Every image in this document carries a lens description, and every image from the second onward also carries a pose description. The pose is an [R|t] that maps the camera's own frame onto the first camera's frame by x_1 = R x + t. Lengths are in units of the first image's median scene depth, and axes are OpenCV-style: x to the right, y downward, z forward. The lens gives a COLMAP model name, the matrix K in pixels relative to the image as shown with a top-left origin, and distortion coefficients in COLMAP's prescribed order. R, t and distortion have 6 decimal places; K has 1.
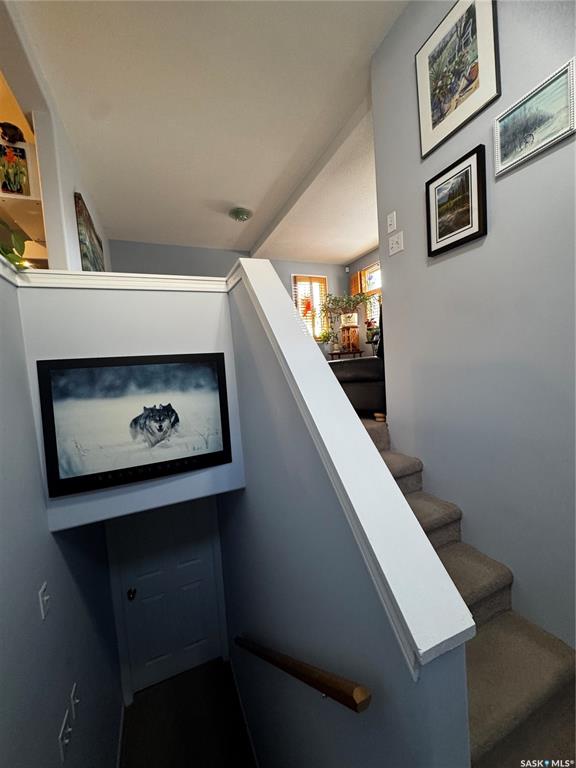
lens RADIAL K [[306.7, 0, 288.0], [0, 306.7, 384.0], [0, 0, 1]] dist [-0.001693, -0.000449]
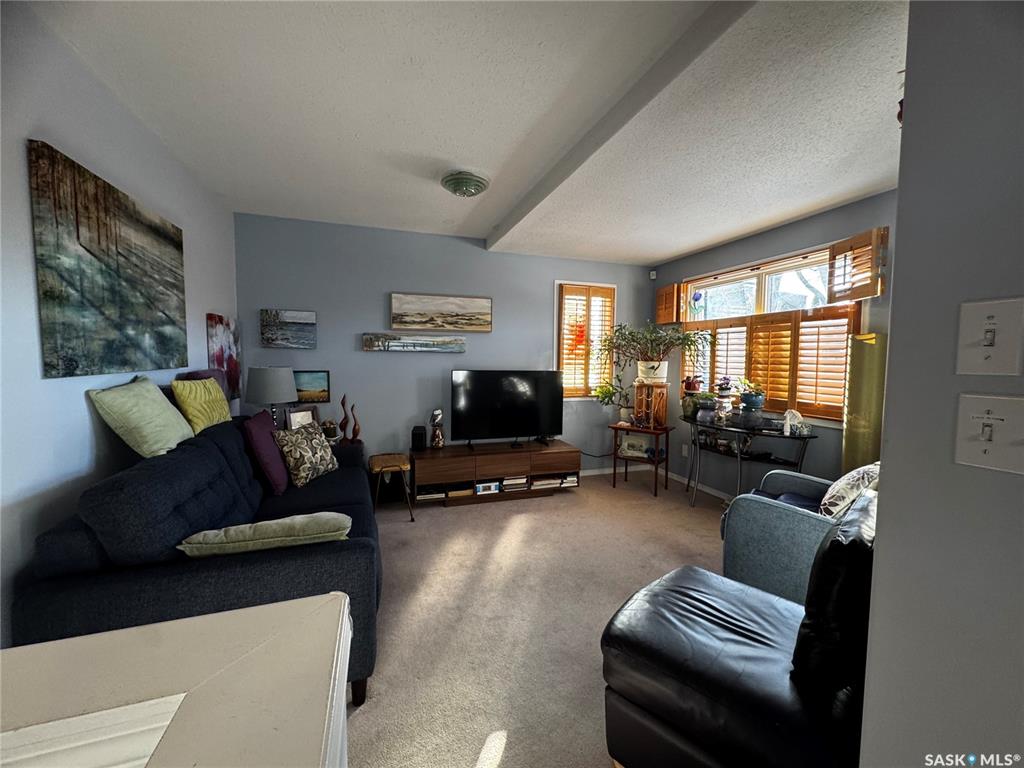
lens RADIAL K [[409.0, 0, 512.0], [0, 409.0, 384.0], [0, 0, 1]] dist [-0.001693, -0.000449]
pose [[0.994414, 0.082715, -0.065567, -0.003720], [-0.082324, 0.996568, 0.008648, -0.170025], [0.066057, -0.003202, 0.997811, 0.238439]]
